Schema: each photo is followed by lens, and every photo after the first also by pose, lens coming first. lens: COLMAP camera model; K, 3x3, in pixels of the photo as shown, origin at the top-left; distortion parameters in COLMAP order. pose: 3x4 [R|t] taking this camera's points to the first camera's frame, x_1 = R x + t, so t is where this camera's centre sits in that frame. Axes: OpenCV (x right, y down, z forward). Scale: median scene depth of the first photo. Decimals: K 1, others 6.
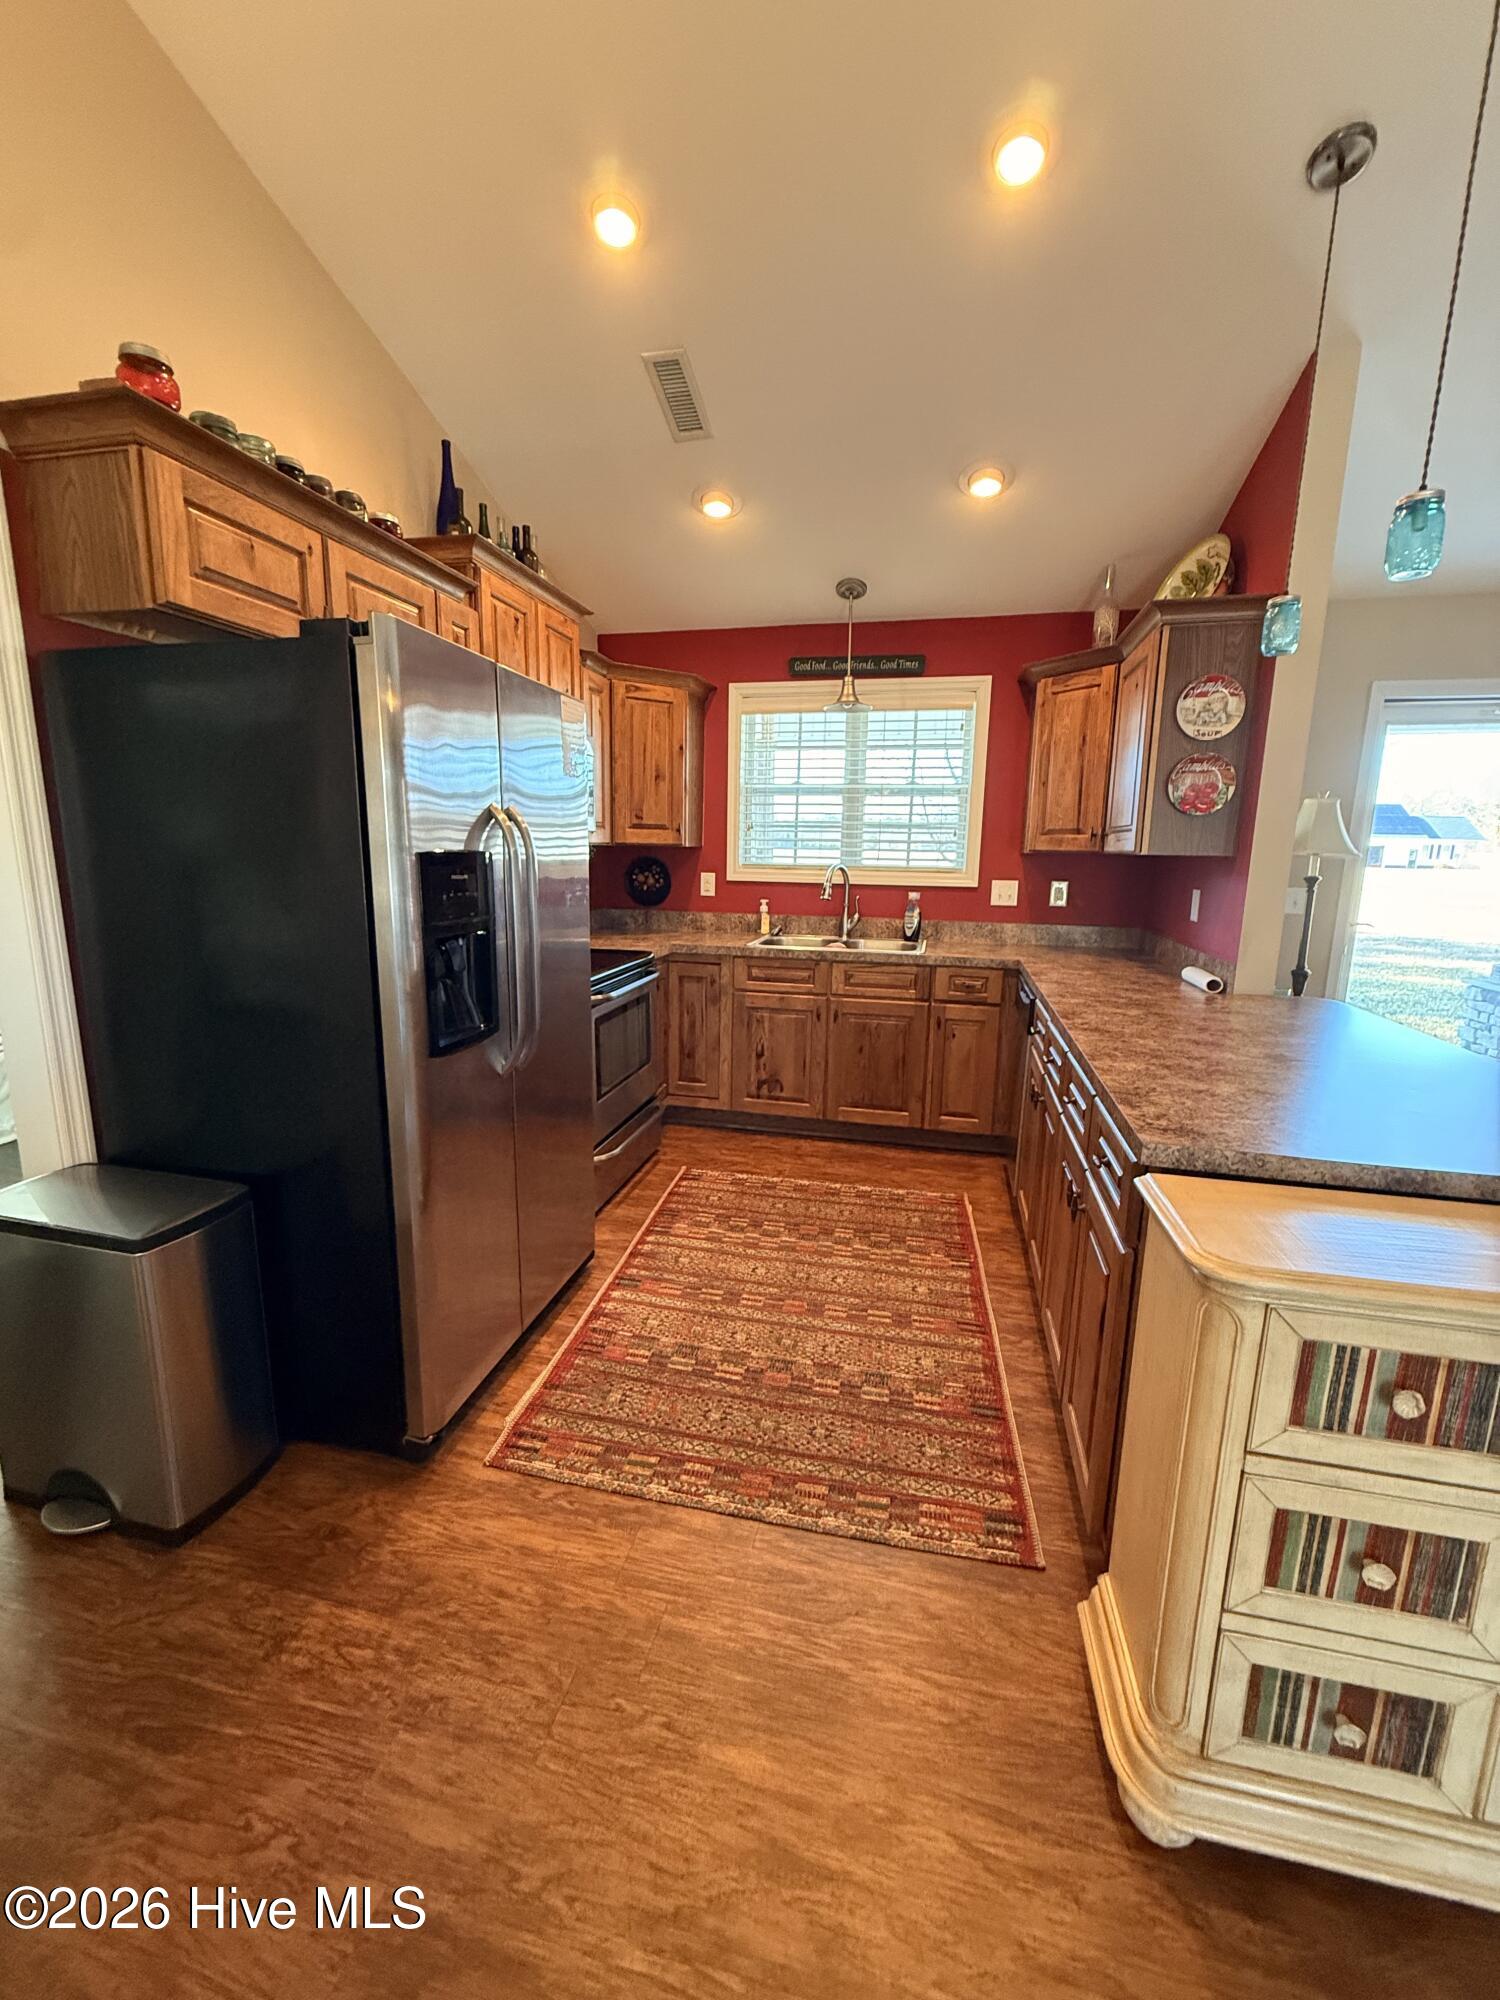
lens RADIAL K [[792.2, 0, 745.3], [0, 792.2, 994.3], [0, 0, 1]] dist [0.003630, -0.000854]
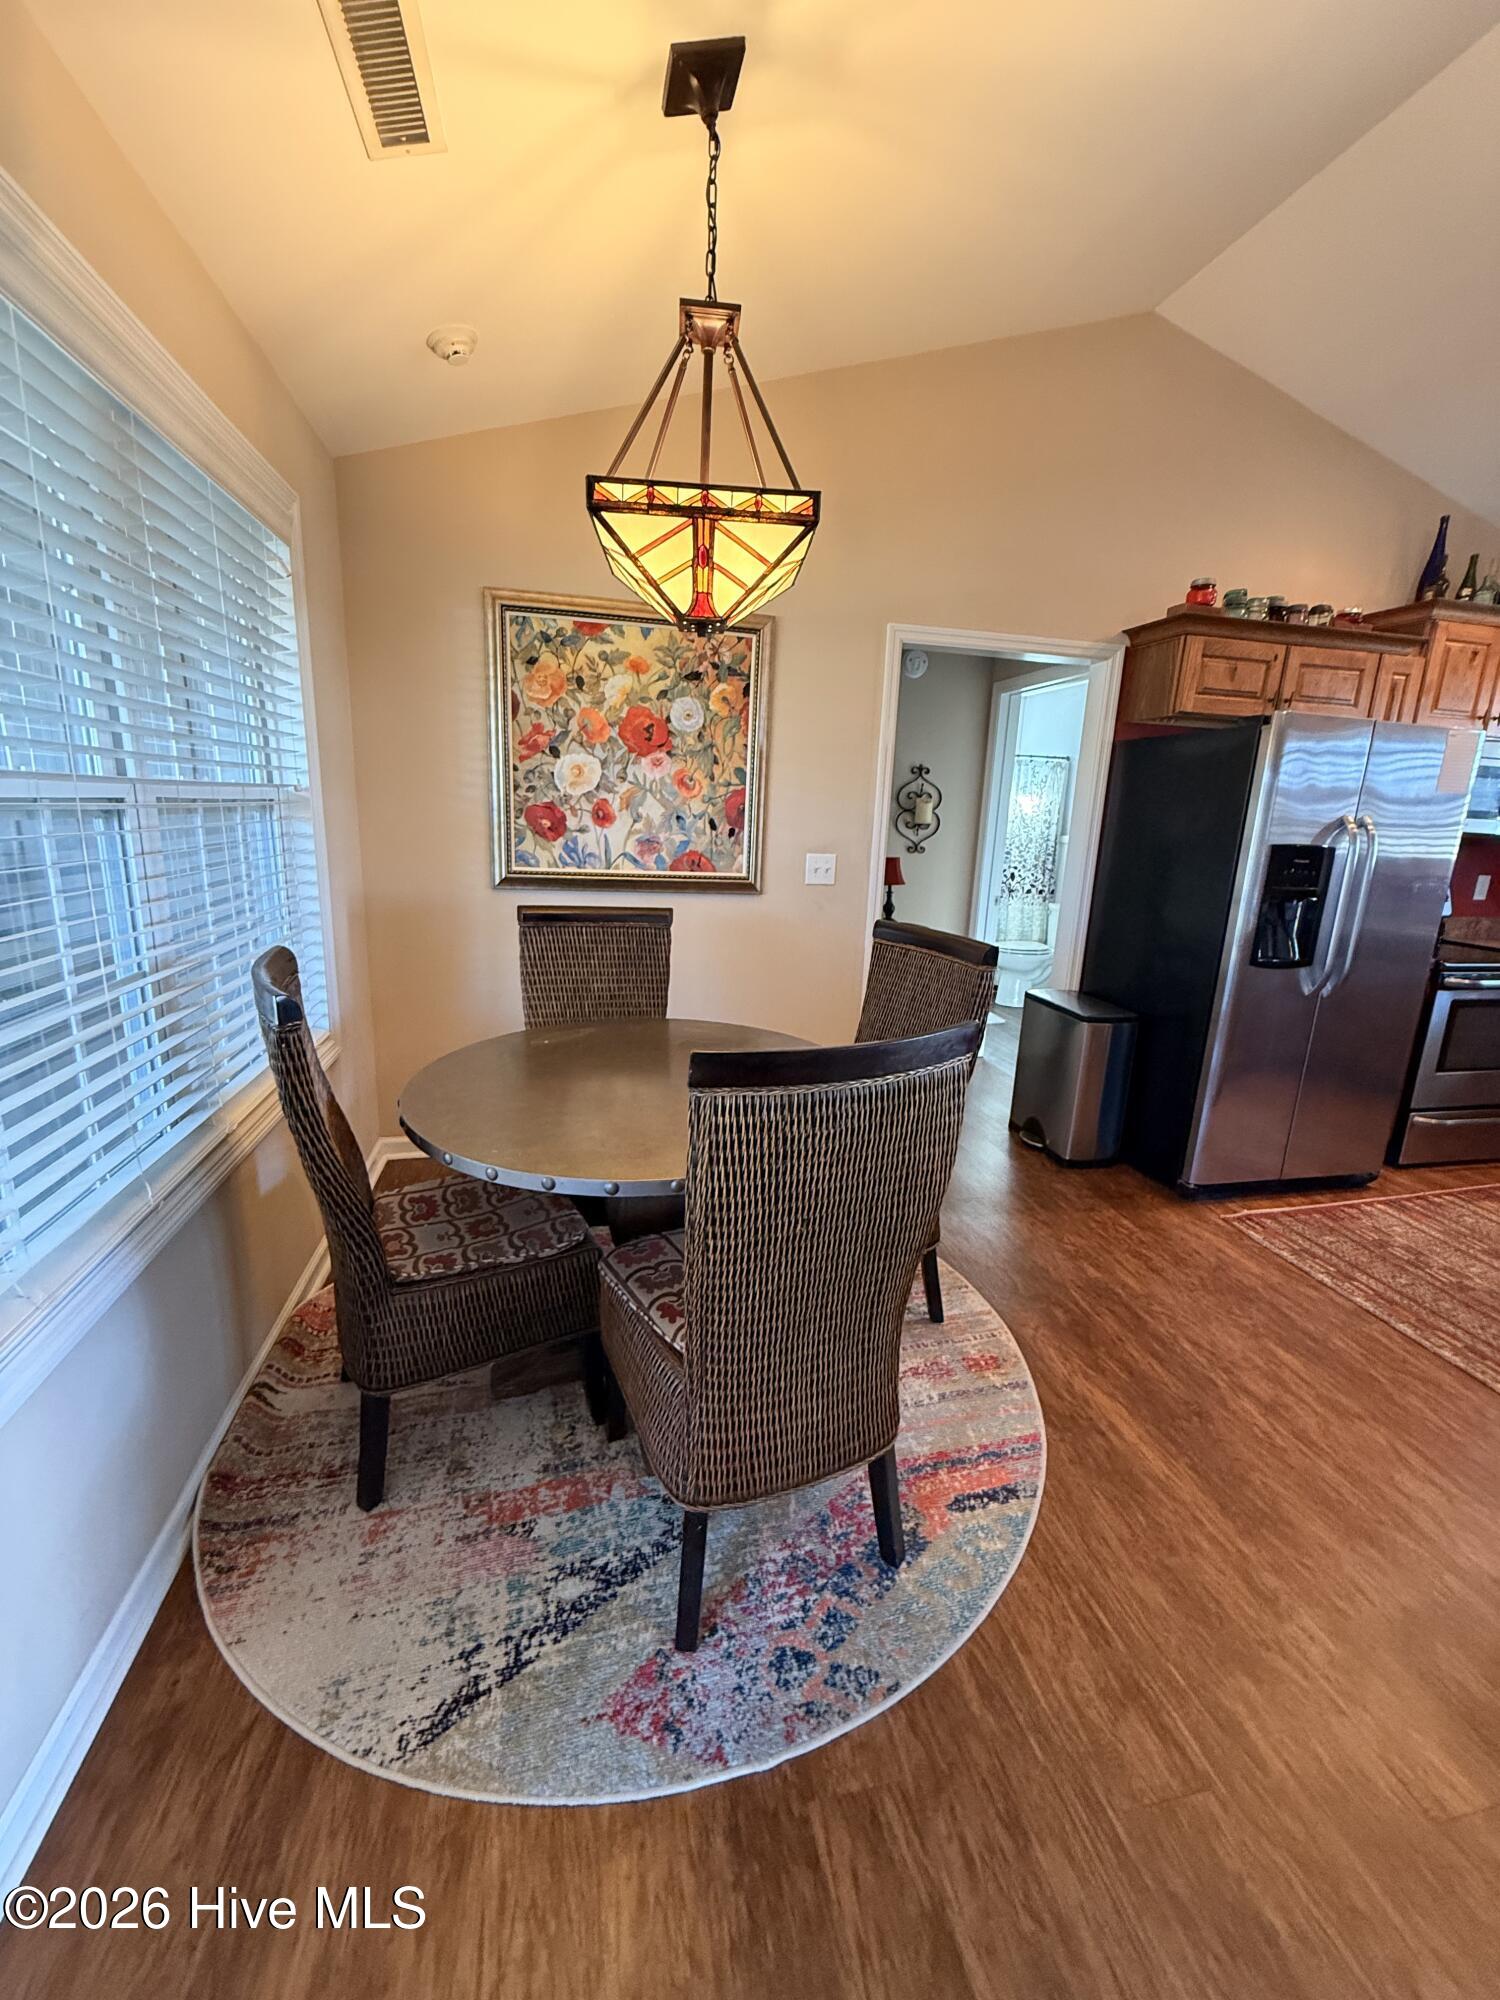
lens RADIAL K [[792.2, 0, 761.8], [0, 792.2, 988.9], [0, 0, 1]] dist [0.003630, -0.000854]
pose [[0.441815, 0.199762, -0.874583, 0.551899], [-0.199456, 0.972366, 0.121336, 0.113878], [0.874652, 0.120832, 0.469450, -0.610354]]
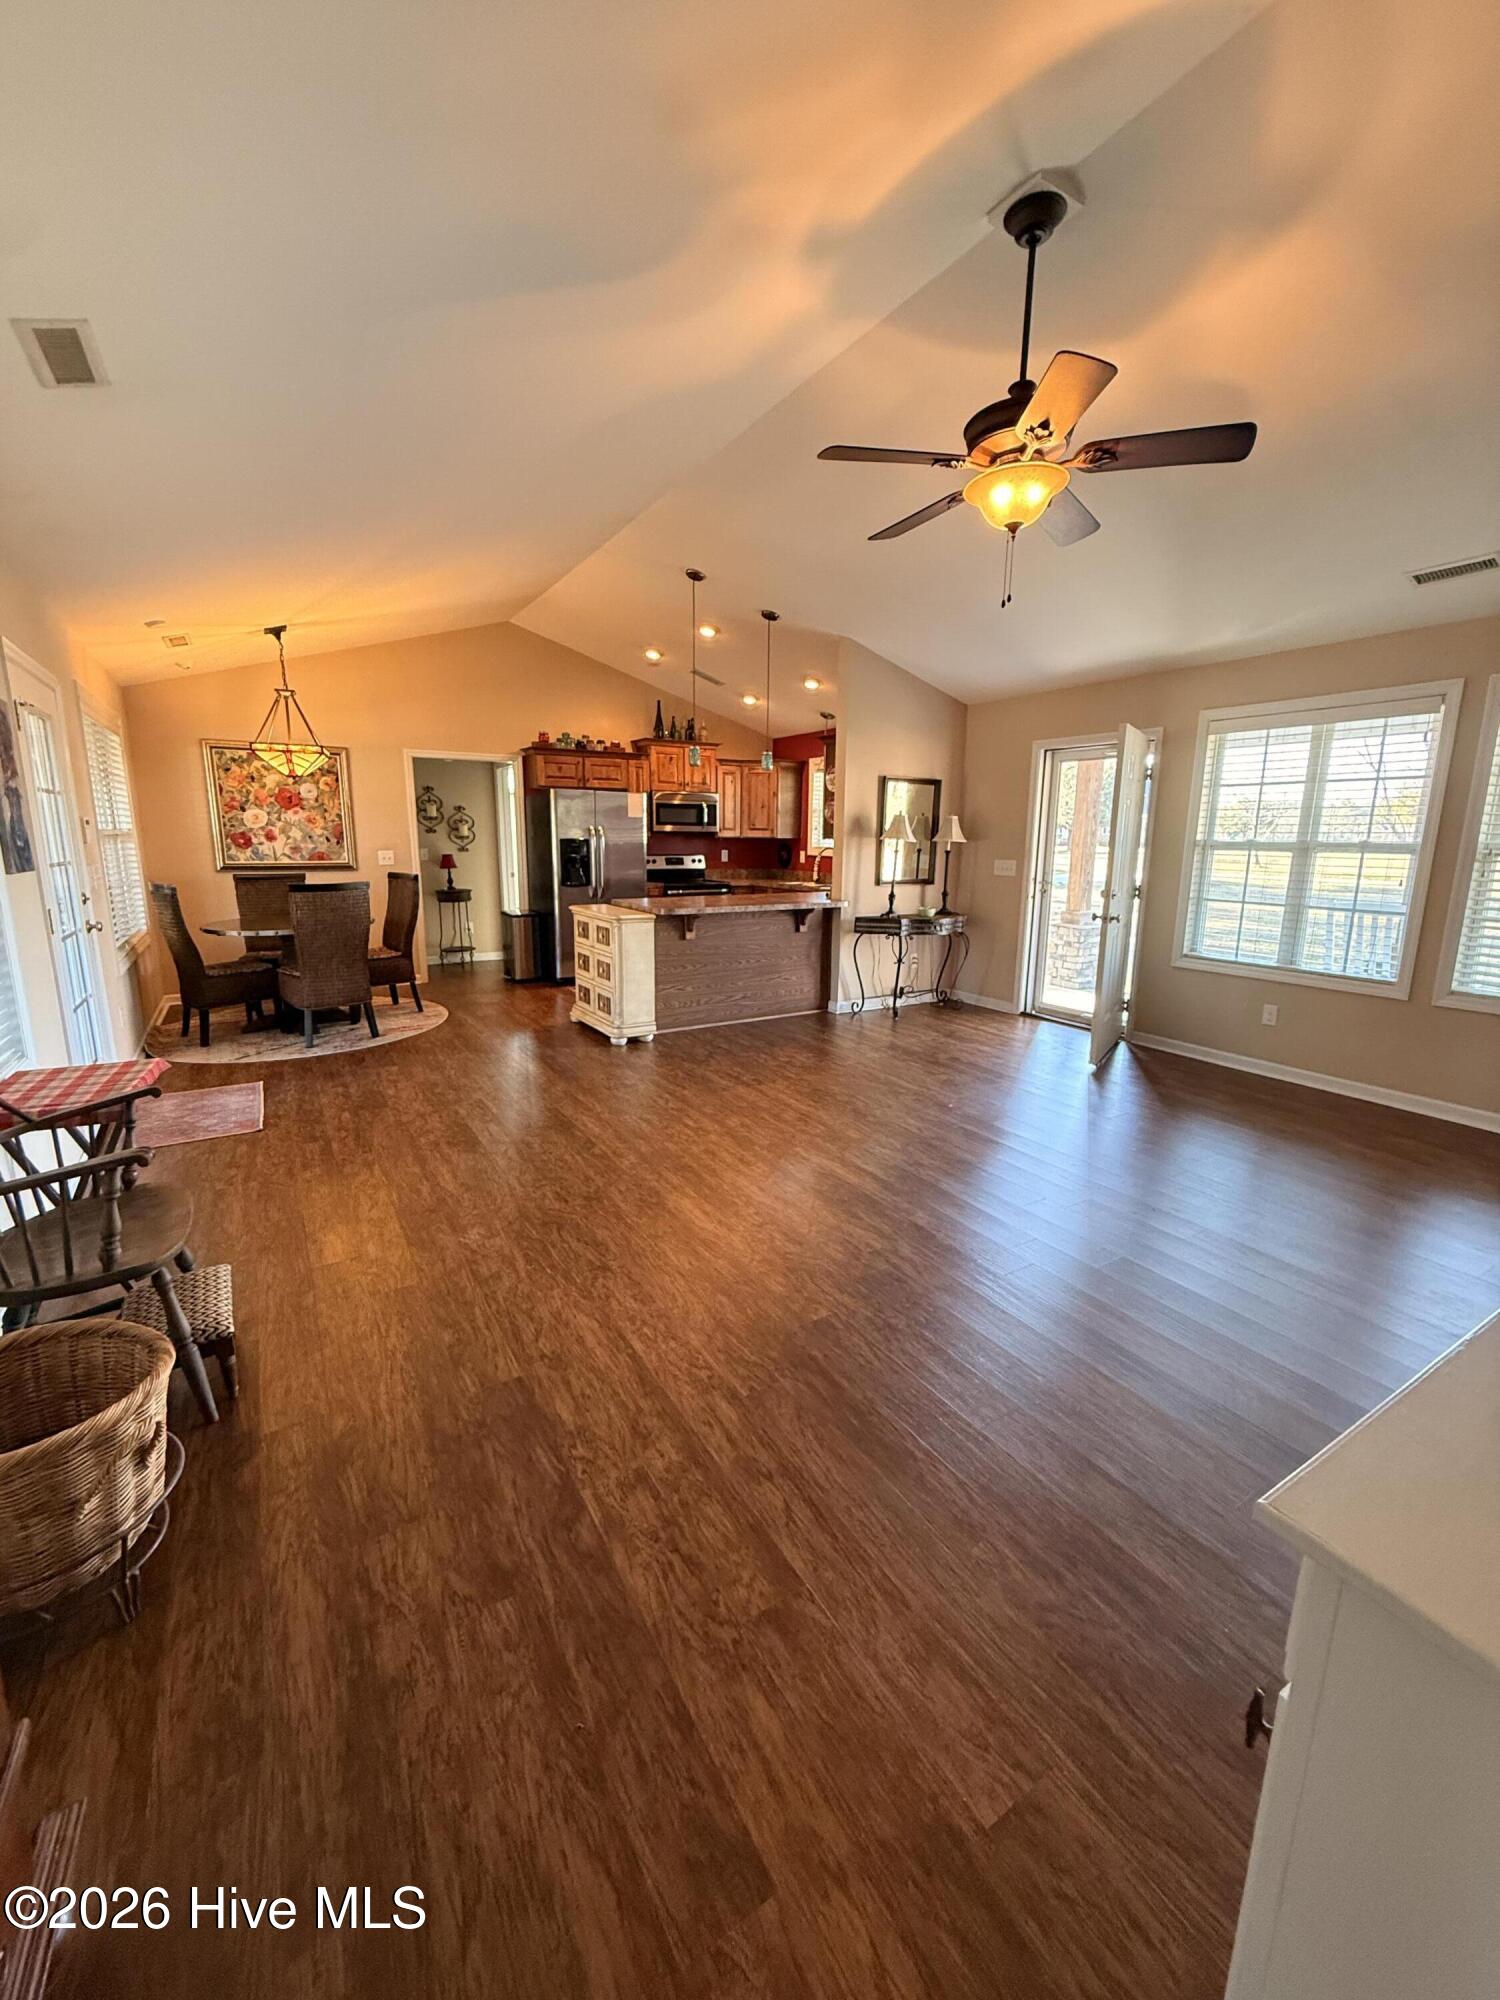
lens RADIAL K [[792.2, 0, 760.0], [0, 792.2, 996.7], [0, 0, 1]] dist [0.003630, -0.000854]
pose [[0.707829, 0.131683, -0.694001, 3.027043], [-0.127301, 0.990165, 0.058041, 0.253596], [0.694818, 0.047263, 0.717631, -1.169484]]
